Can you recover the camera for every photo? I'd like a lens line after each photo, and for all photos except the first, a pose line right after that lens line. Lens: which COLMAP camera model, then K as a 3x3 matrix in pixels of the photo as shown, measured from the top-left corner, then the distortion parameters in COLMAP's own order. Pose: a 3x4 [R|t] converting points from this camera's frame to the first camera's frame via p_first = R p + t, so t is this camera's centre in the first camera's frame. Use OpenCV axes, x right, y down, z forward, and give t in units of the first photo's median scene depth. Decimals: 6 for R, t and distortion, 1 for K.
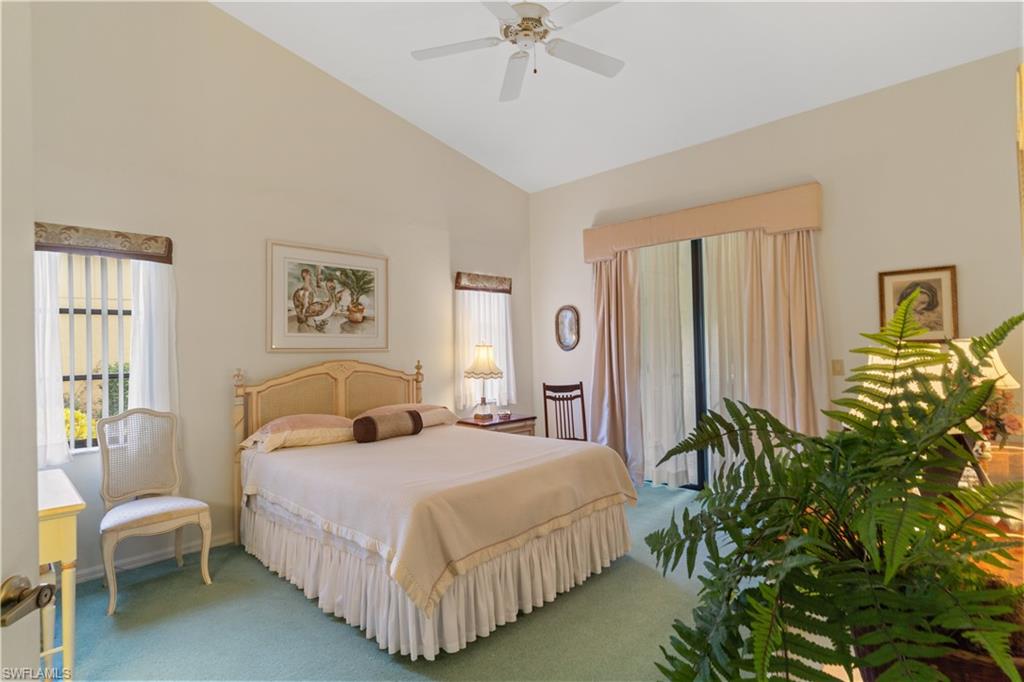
lens RADIAL K [[527.3, 0, 512.0], [0, 527.3, 341.0], [0, 0, 1]] dist [0.005018, 0.000670]
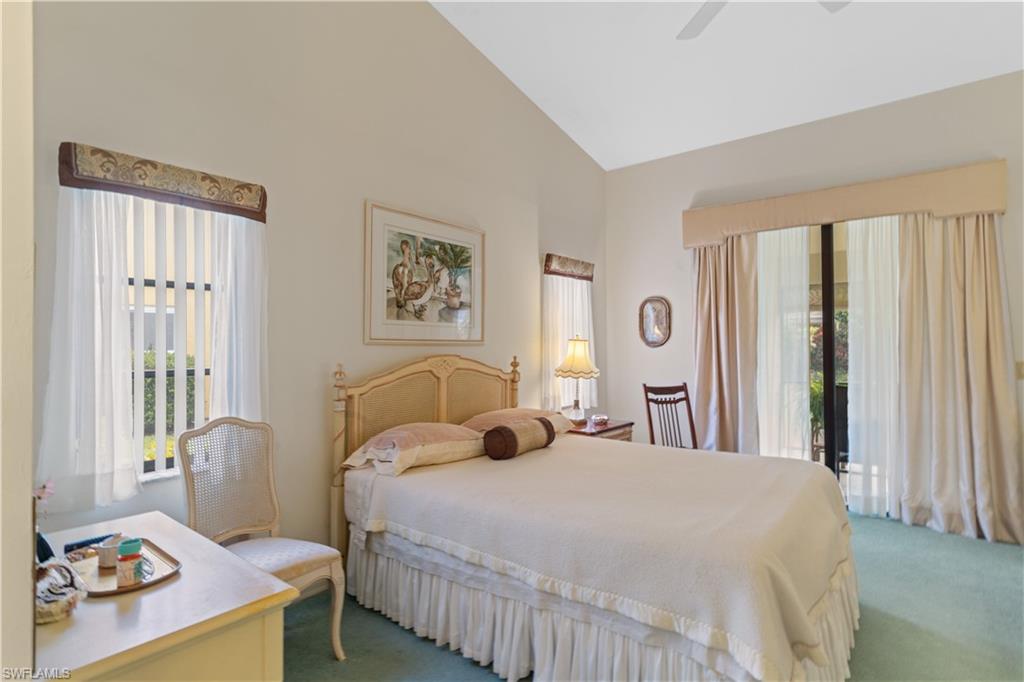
lens RADIAL K [[529.6, 0, 512.0], [0, 529.6, 341.0], [0, 0, 1]] dist [-0.006325, -0.000325]
pose [[0.995276, 0.013982, 0.096074, -0.289099], [-0.014431, 0.999888, 0.003976, 0.010066], [-0.096007, -0.005343, 0.995366, 0.177201]]
